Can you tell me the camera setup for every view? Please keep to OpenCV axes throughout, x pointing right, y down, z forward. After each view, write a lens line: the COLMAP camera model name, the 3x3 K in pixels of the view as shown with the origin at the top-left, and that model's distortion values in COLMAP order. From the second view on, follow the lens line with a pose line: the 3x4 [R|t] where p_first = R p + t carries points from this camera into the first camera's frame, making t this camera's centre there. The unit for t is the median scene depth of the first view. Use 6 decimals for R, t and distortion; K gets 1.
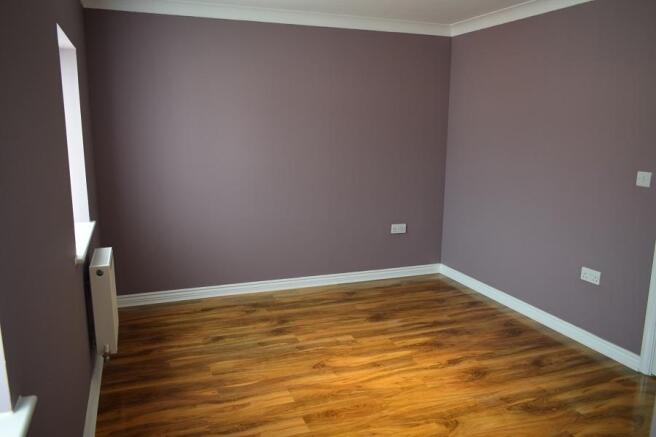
lens RADIAL K [[507.1, 0, 328.0], [0, 507.1, 218.5], [0, 0, 1]] dist [-0.011550, 0.000181]
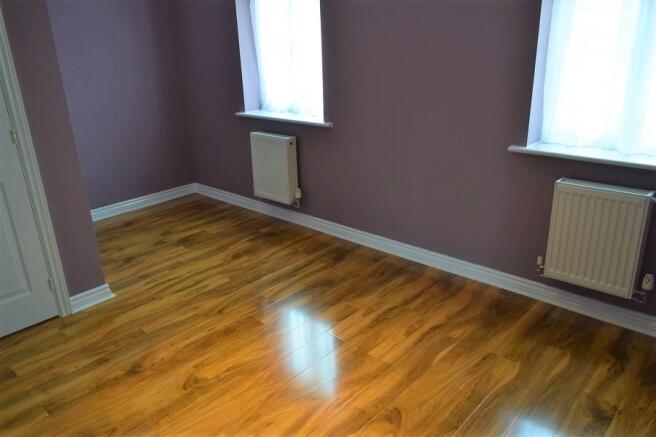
lens RADIAL K [[507.1, 0, 328.0], [0, 507.1, 218.5], [0, 0, 1]] dist [-0.011550, 0.000181]
pose [[-0.891267, 0.179002, -0.416654, 0.312202], [-0.059598, 0.864591, 0.498930, -0.271469], [0.449545, 0.469512, -0.759914, 1.478674]]
